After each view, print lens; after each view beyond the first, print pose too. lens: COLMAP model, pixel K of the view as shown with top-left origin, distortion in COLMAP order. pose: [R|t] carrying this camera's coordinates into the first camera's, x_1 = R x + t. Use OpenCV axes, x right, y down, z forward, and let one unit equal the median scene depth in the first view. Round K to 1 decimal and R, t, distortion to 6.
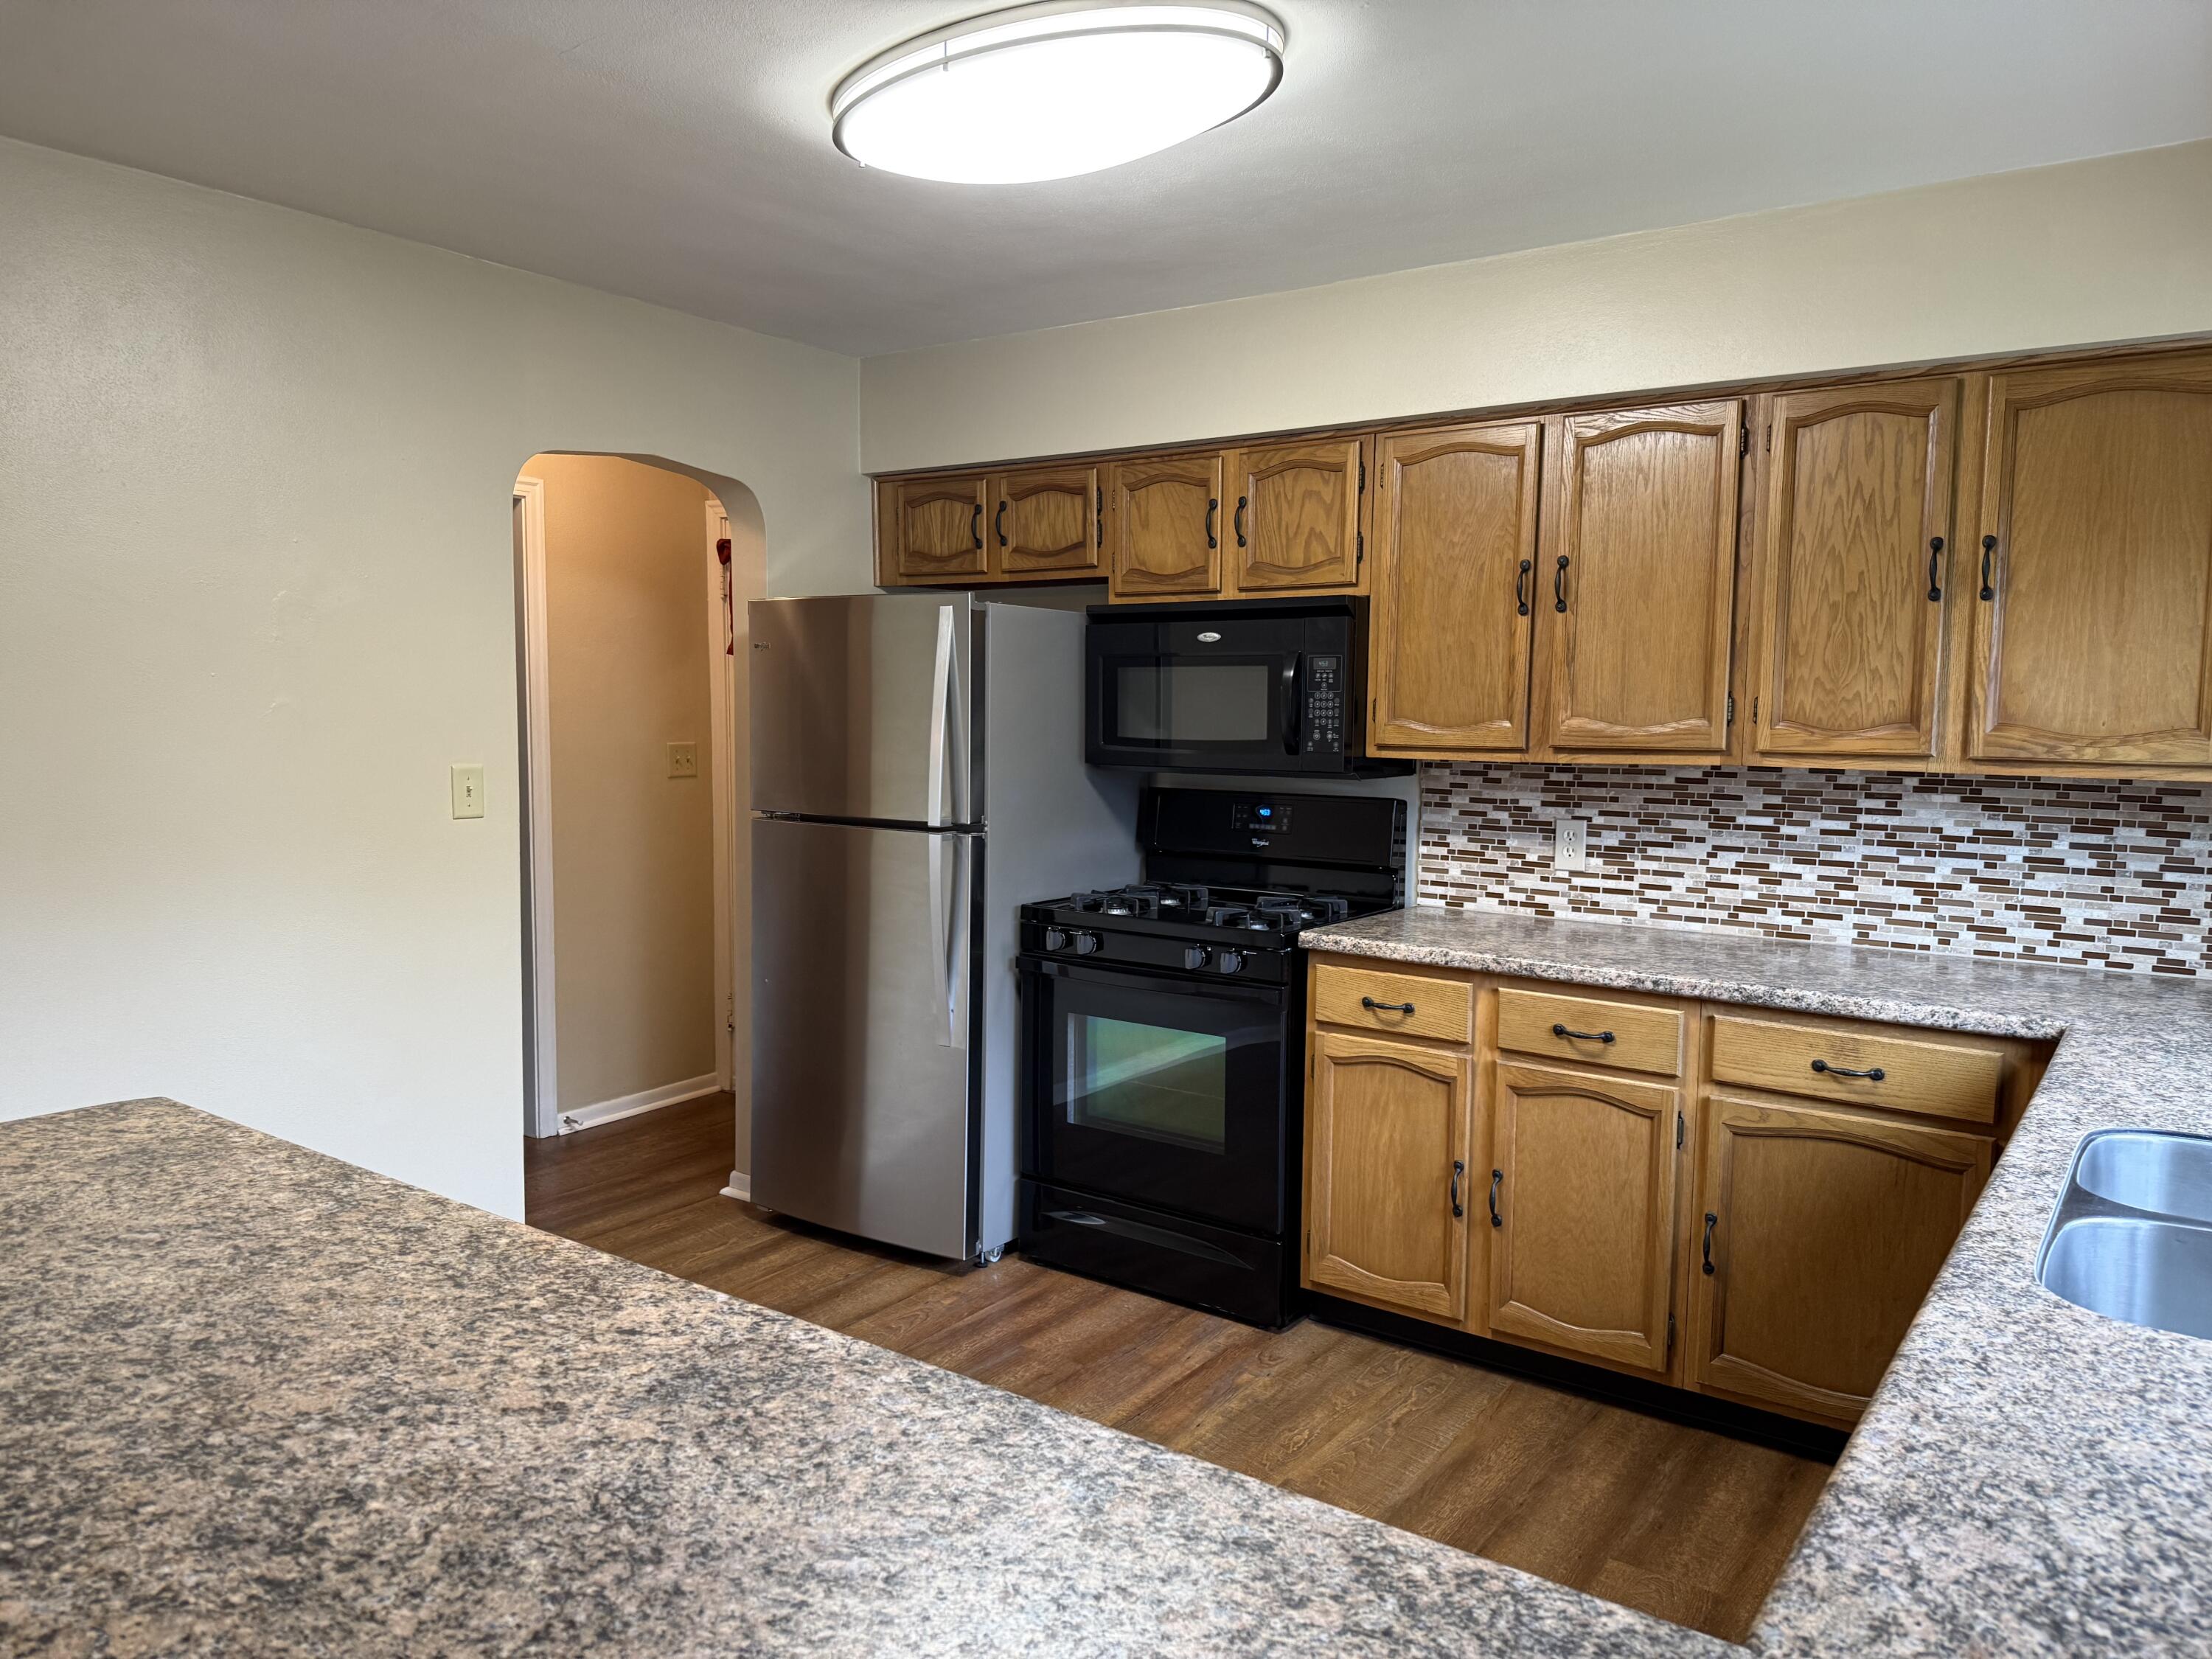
lens RADIAL K [[1539.4, 0, 1058.2], [0, 1539.4, 820.2], [0, 0, 1]] dist [0.044379, -0.041822]
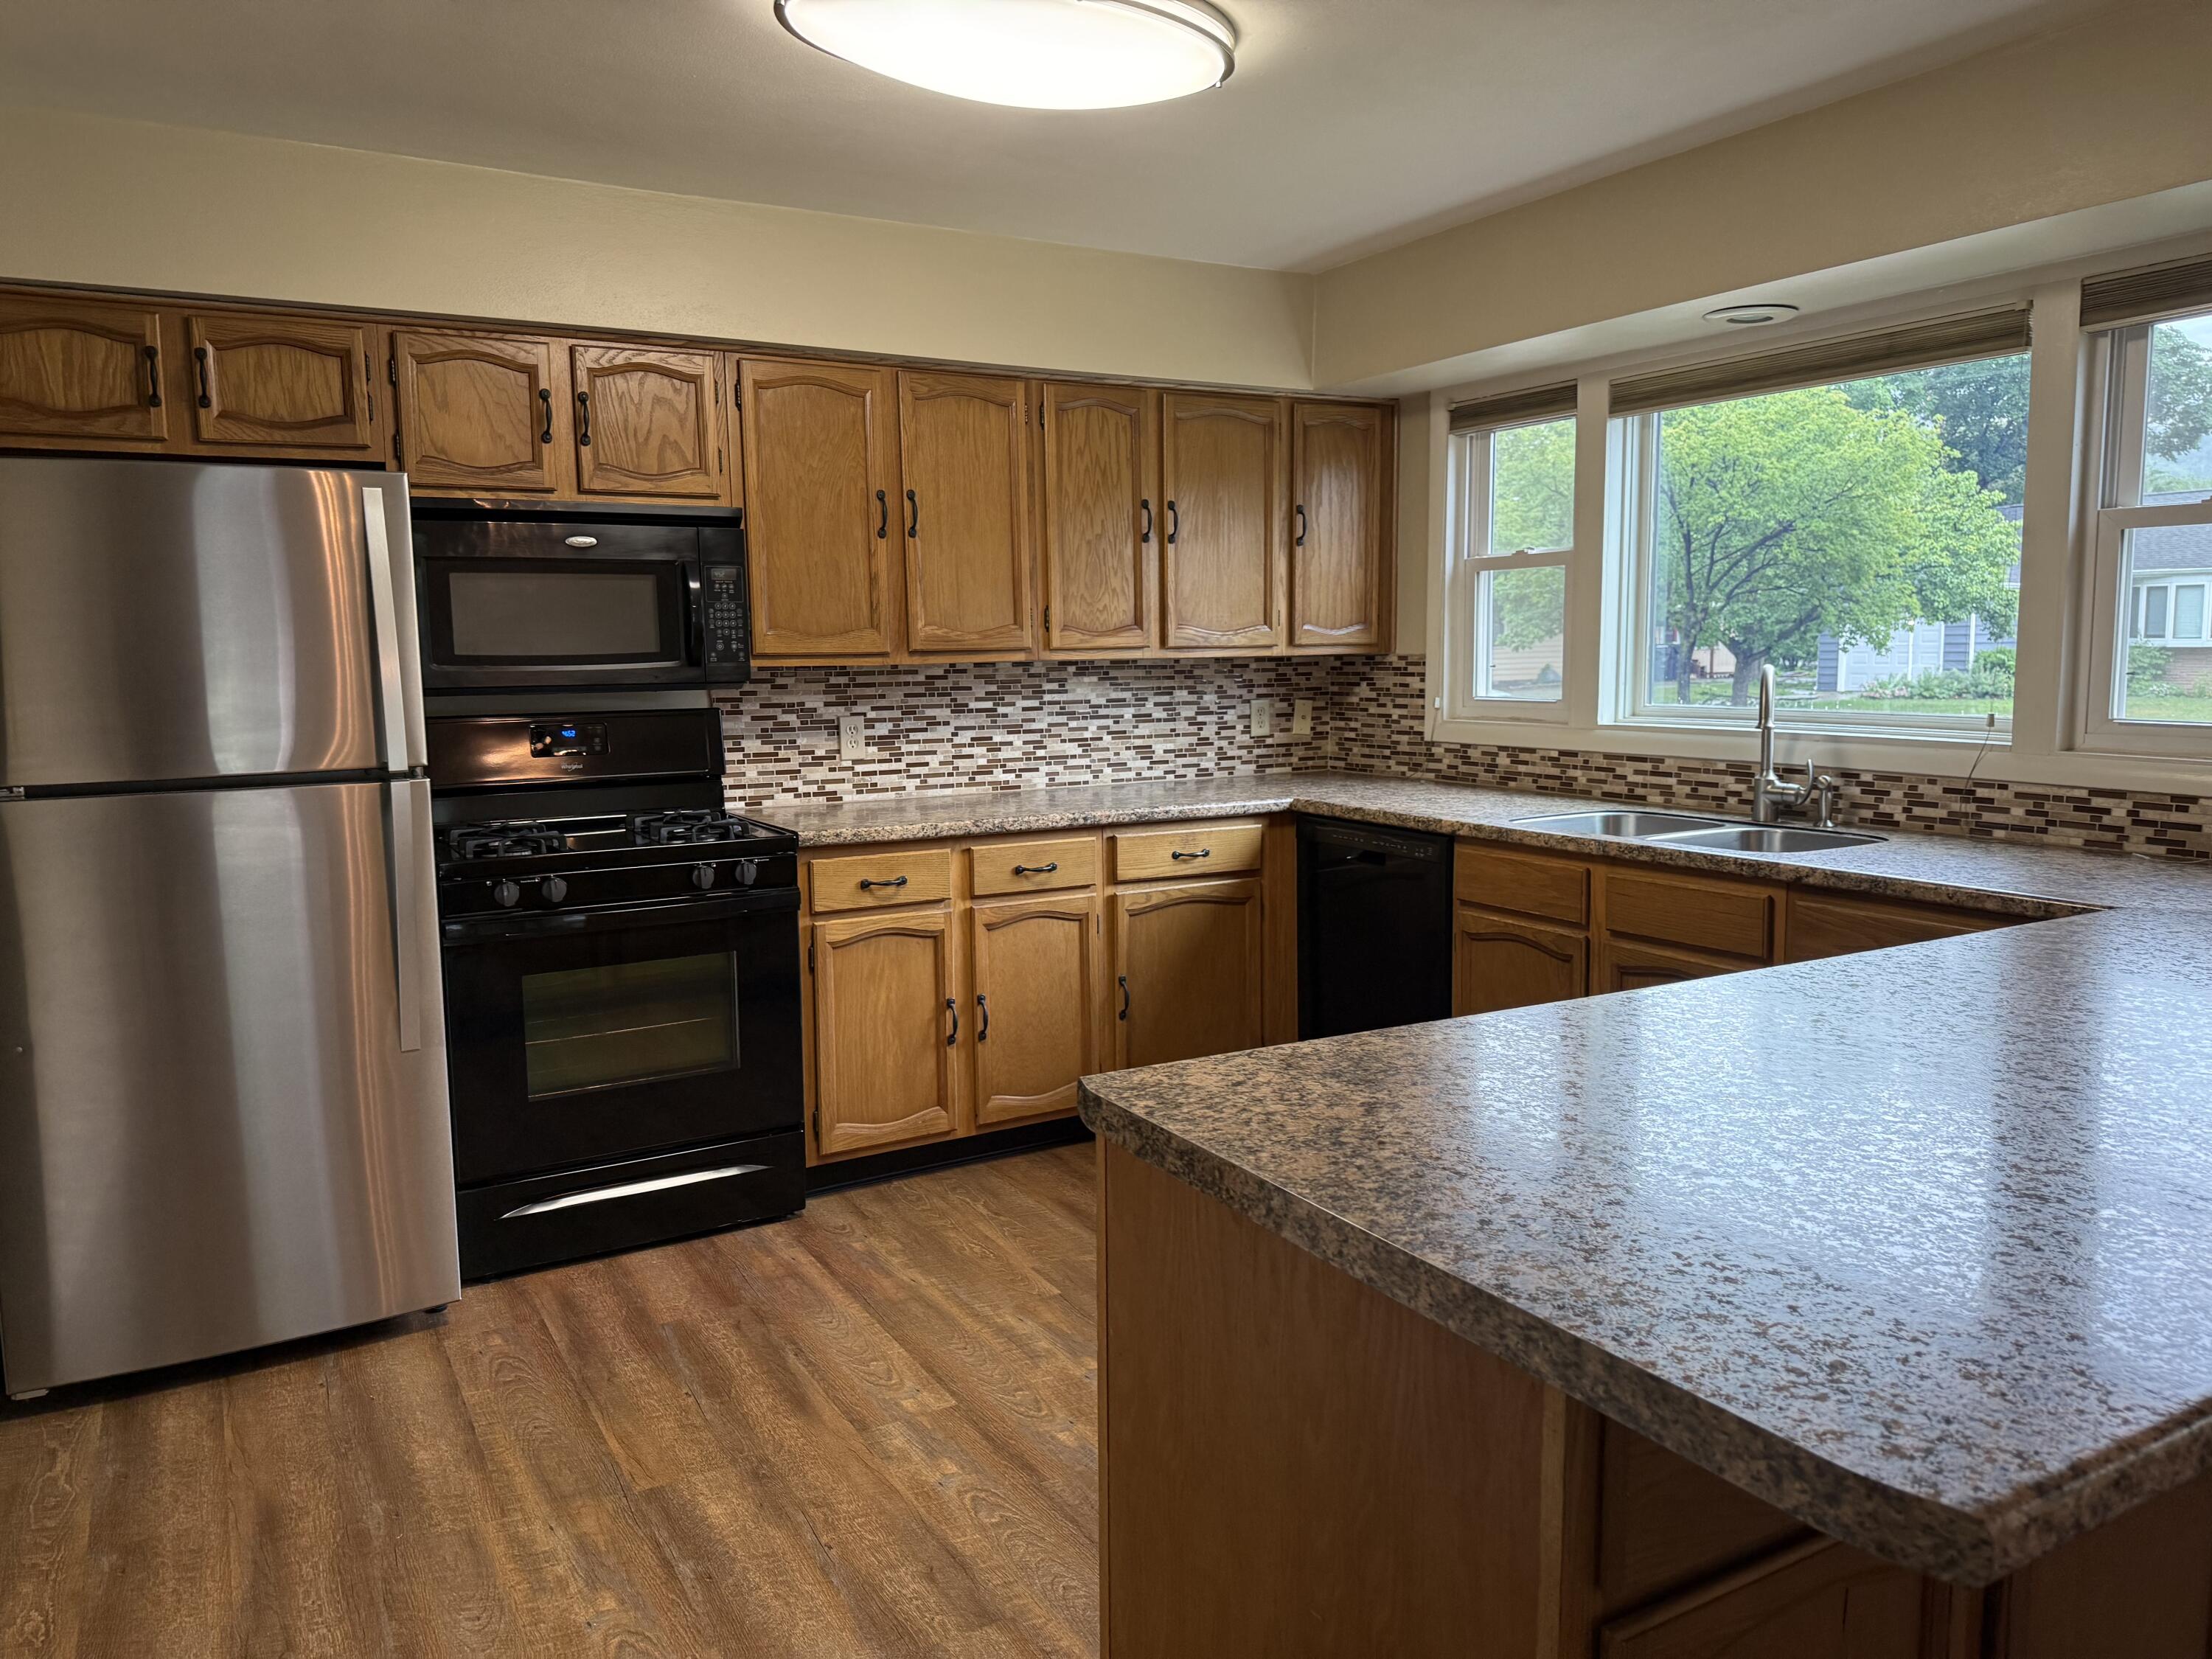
lens RADIAL K [[1539.4, 0, 1098.7], [0, 1539.4, 815.8], [0, 0, 1]] dist [0.044379, -0.041822]
pose [[0.397635, -0.115534, 0.910241, -0.758110], [0.089448, 0.992197, 0.086862, -0.011431], [-0.913173, 0.046880, 0.404866, 0.410212]]
